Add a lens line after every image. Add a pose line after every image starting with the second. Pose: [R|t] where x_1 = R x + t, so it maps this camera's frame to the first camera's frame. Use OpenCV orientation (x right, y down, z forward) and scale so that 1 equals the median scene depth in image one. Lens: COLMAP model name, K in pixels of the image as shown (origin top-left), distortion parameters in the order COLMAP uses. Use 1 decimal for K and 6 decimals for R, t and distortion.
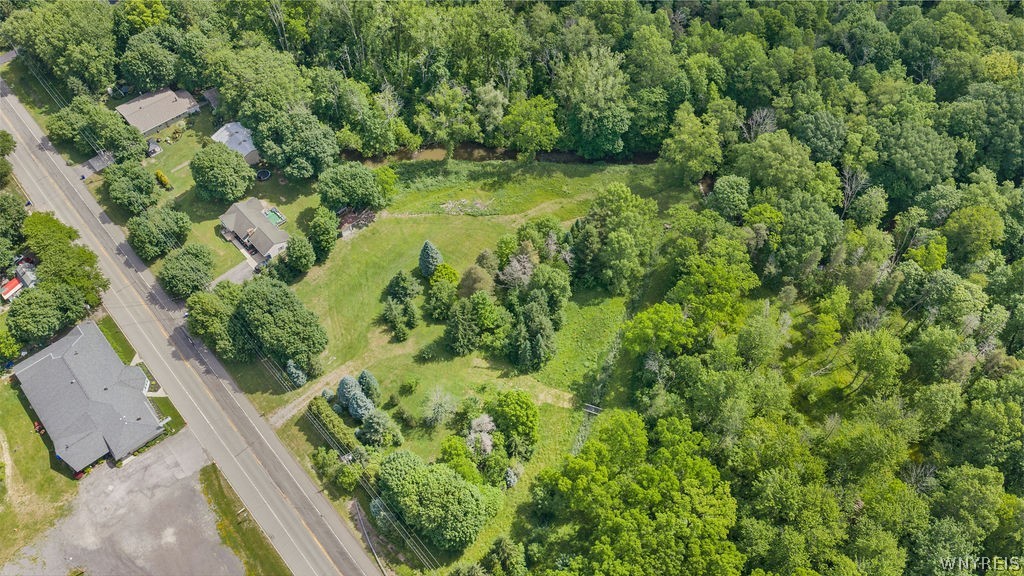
lens RADIAL K [[853.5, 0, 516.0], [0, 853.5, 282.9], [0, 0, 1]] dist [0.028162, -0.057755]
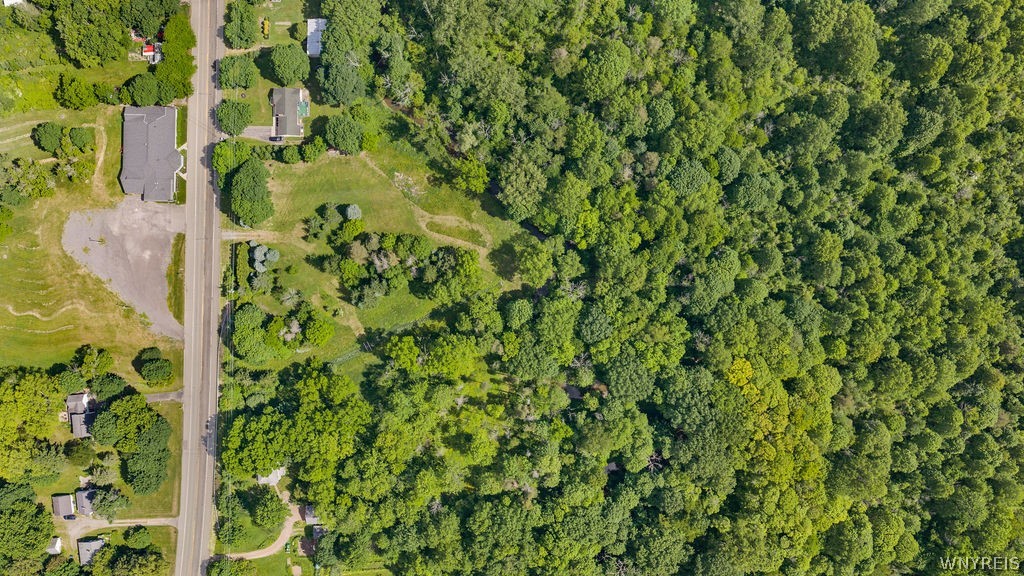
lens RADIAL K [[853.5, 0, 511.5], [0, 853.5, 290.6], [0, 0, 1]] dist [0.028162, -0.057755]
pose [[0.743334, 0.668875, 0.007830, 0.208467], [-0.545581, 0.599459, 0.585654, -1.053194], [0.387035, -0.439608, 0.810524, -0.240046]]
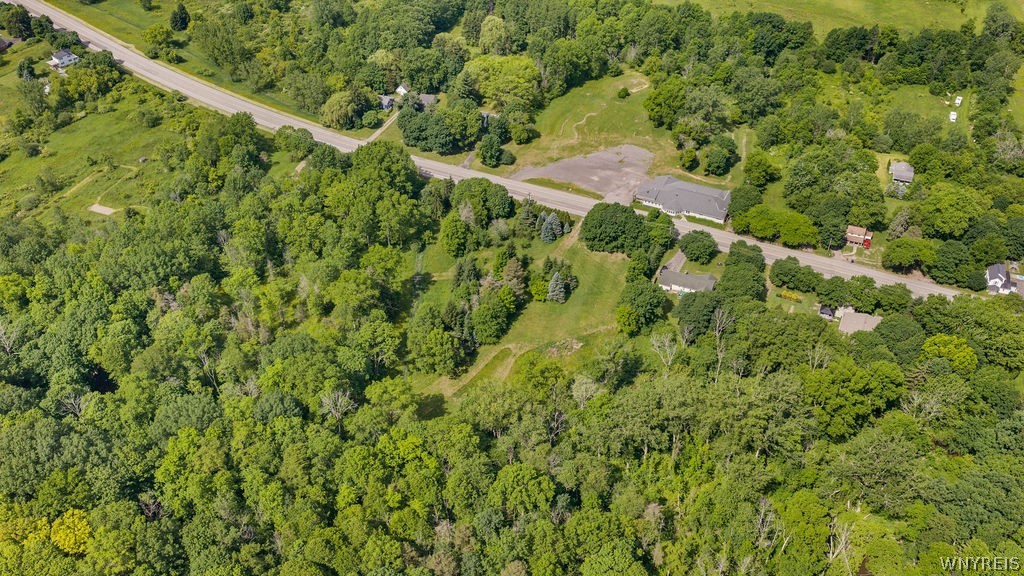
lens RADIAL K [[853.5, 0, 519.1], [0, 853.5, 290.4], [0, 0, 1]] dist [0.028162, -0.057755]
pose [[-0.917556, 0.256298, -0.303978, 0.386961], [-0.316550, -0.008262, 0.948540, -1.358604], [0.240597, 0.966563, 0.088712, 0.883361]]
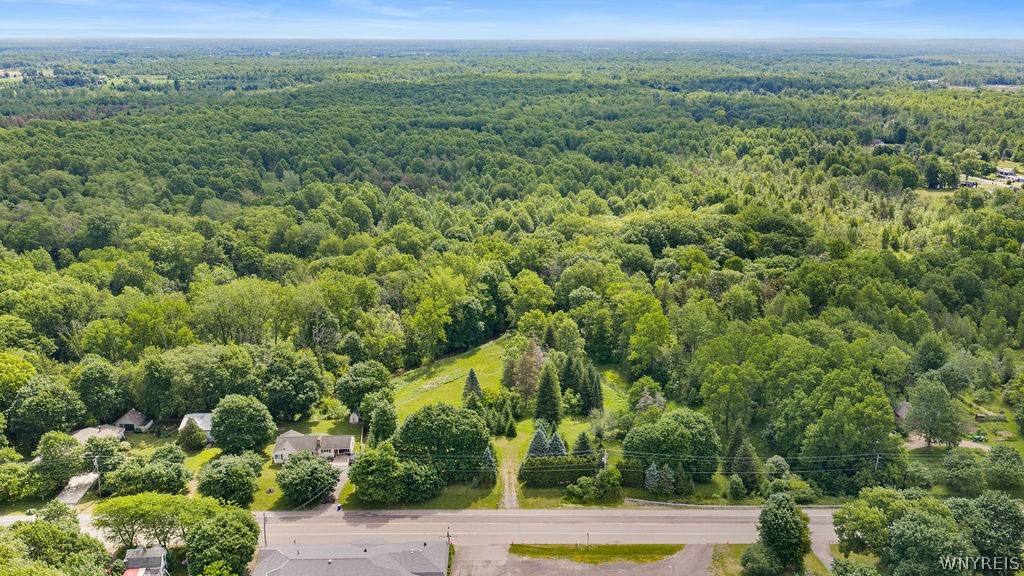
lens RADIAL K [[853.5, 0, 527.2], [0, 853.5, 280.5], [0, 0, 1]] dist [0.028162, -0.057755]
pose [[0.626076, -0.204446, 0.752483, -0.903001], [0.628216, 0.703915, -0.331435, 0.298567], [-0.461923, 0.680225, 0.569141, 0.220306]]
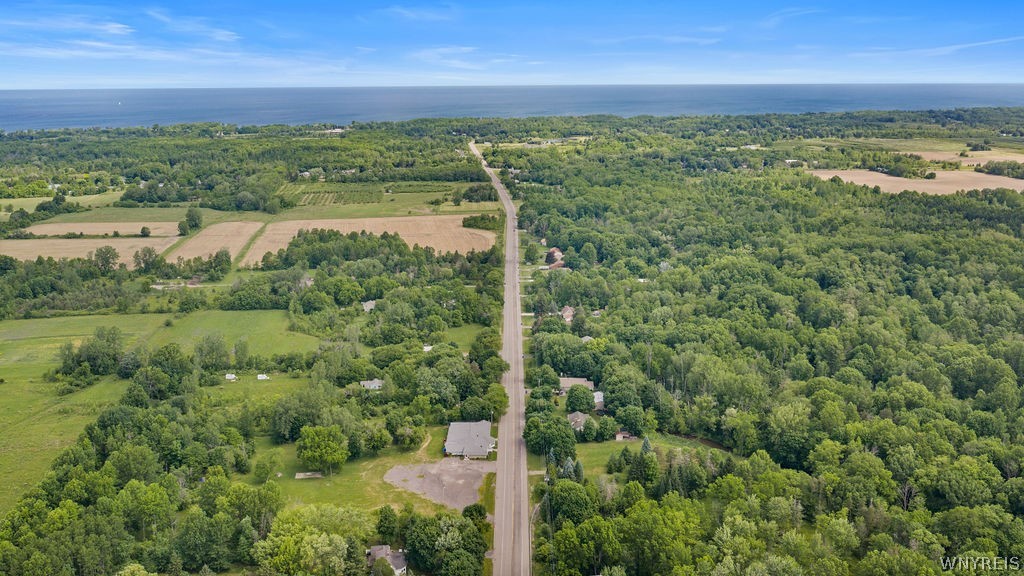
lens RADIAL K [[853.5, 0, 511.9], [0, 853.5, 289.3], [0, 0, 1]] dist [0.028162, -0.057755]
pose [[0.754809, 0.158926, -0.636400, 0.800010], [-0.532450, 0.715080, -0.452943, 0.714739], [0.383093, 0.680737, 0.624370, -0.485616]]
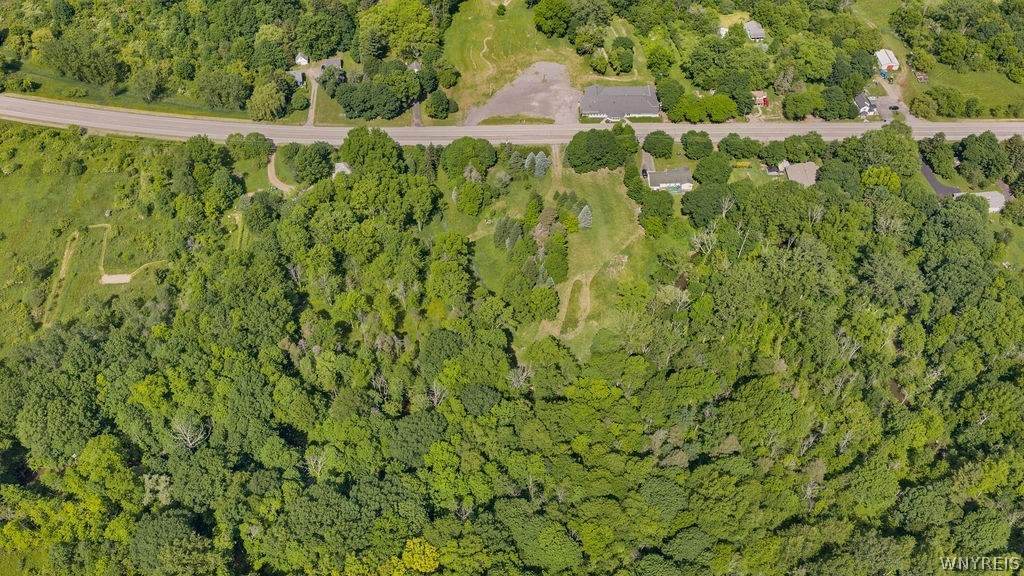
lens RADIAL K [[853.5, 0, 517.7], [0, 853.5, 288.4], [0, 0, 1]] dist [0.028162, -0.057755]
pose [[-0.641535, 0.593209, -0.486350, 0.897359], [-0.621215, -0.029810, 0.783073, -1.286500], [0.450028, 0.804496, 0.387634, 0.412065]]
